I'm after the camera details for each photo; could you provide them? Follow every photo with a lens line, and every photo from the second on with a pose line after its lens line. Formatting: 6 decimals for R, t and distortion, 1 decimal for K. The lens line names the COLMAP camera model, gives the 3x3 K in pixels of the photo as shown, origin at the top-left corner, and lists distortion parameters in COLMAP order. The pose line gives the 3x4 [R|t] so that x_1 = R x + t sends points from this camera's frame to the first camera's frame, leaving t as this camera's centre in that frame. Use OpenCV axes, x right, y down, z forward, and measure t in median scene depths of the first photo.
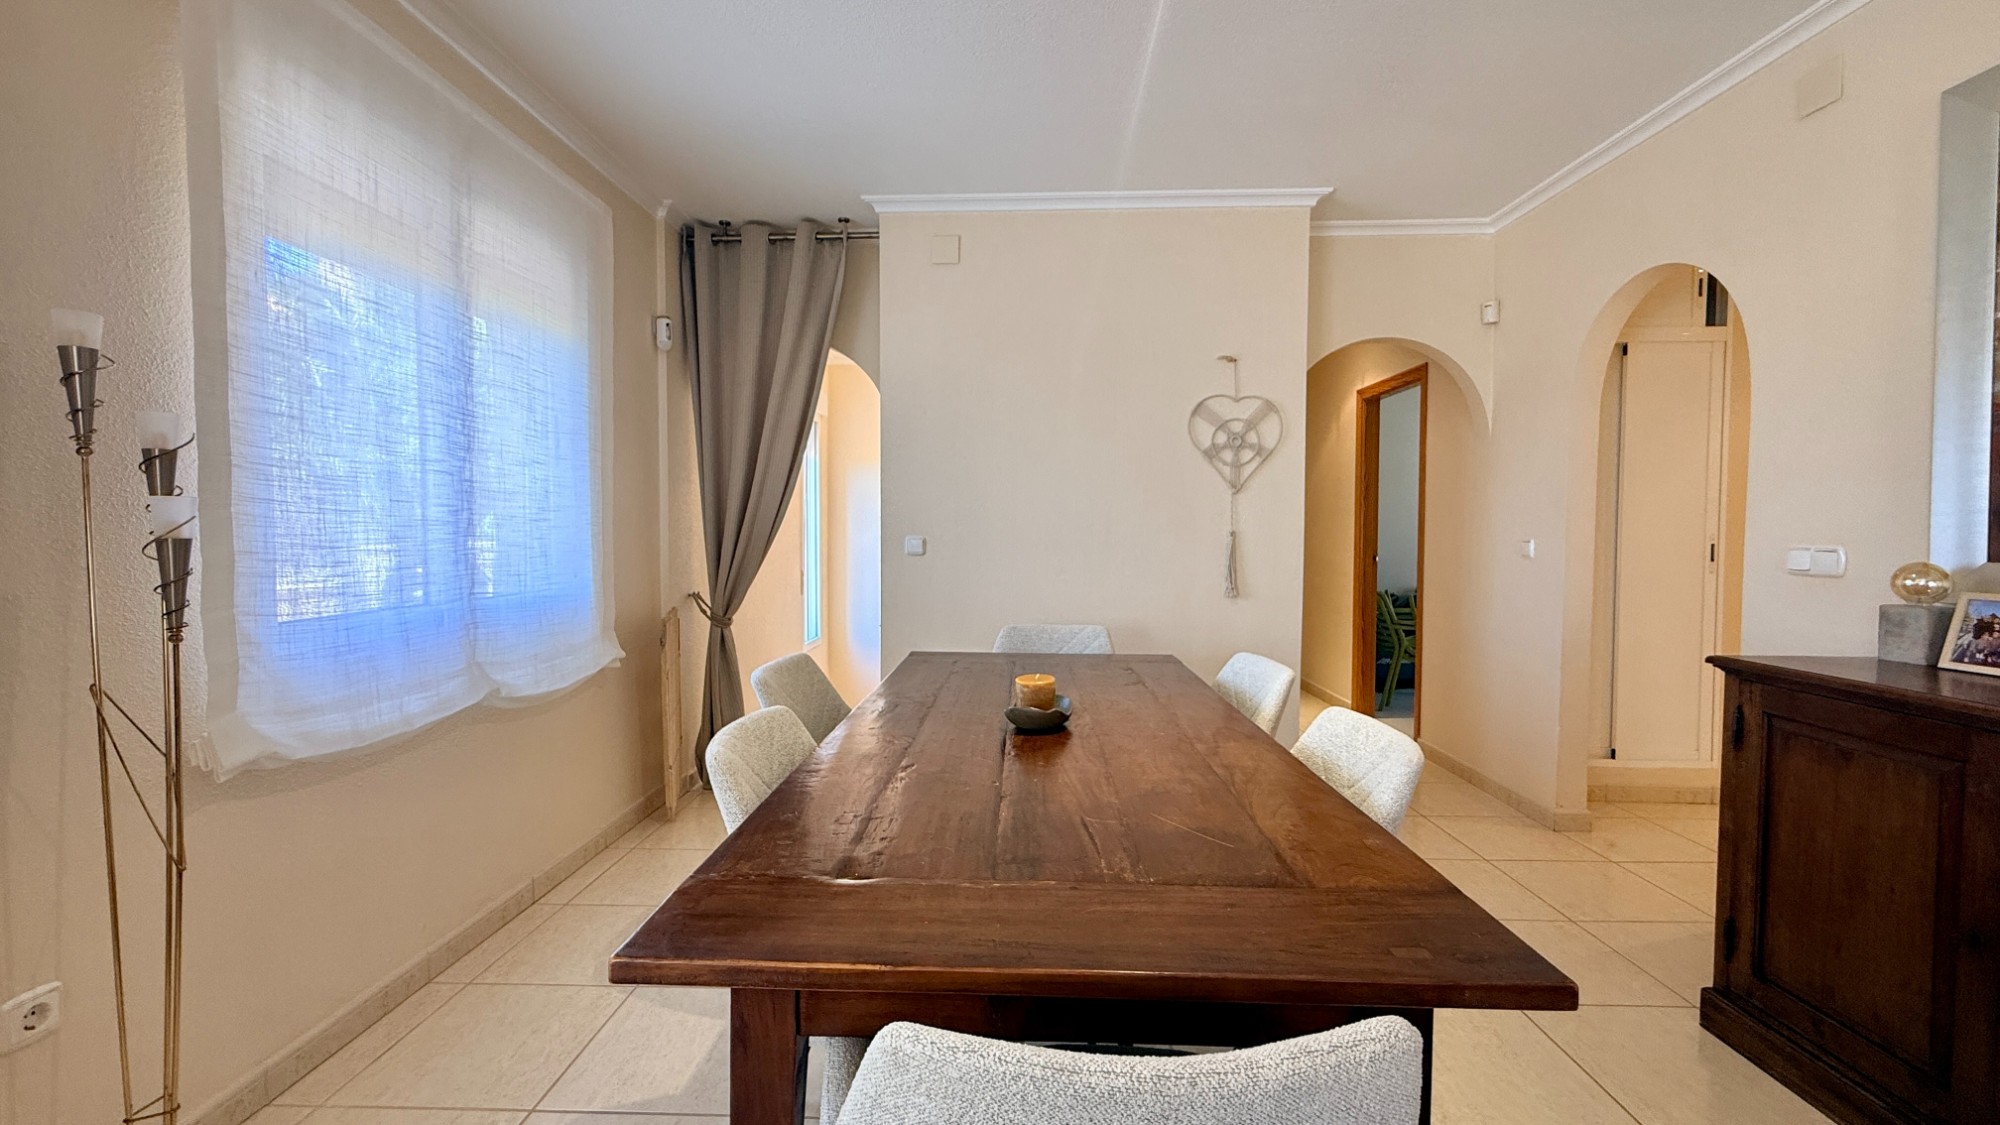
lens RADIAL K [[795.0, 0, 992.7], [0, 795.0, 560.6], [0, 0, 1]] dist [-0.002013, 0.001190]
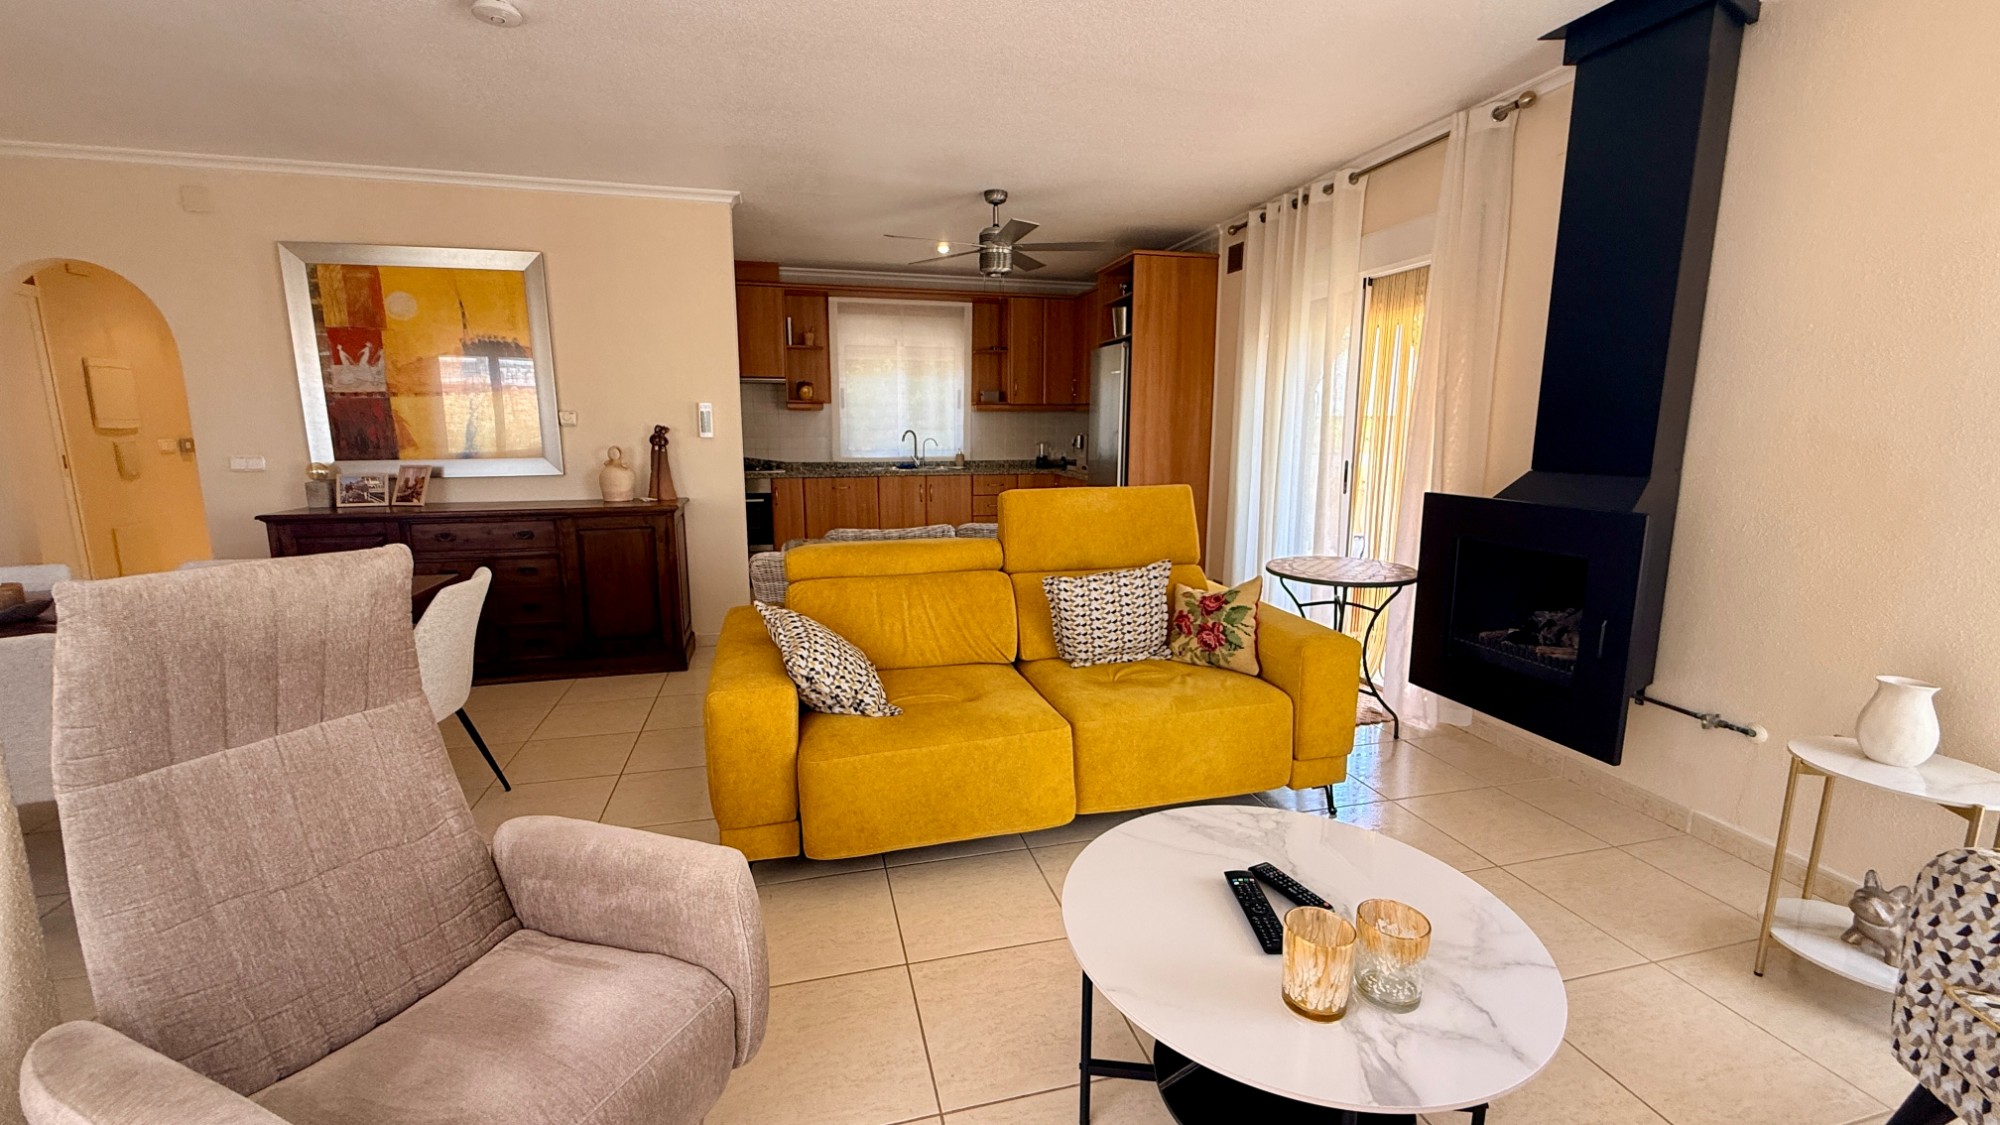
lens RADIAL K [[795.0, 0, 996.2], [0, 795.0, 563.3], [0, 0, 1]] dist [-0.002013, 0.001190]
pose [[-0.305591, -0.159653, 0.938683, -1.594659], [0.038785, 0.982937, 0.179807, -0.046842], [-0.951373, 0.091354, -0.294185, -0.144026]]
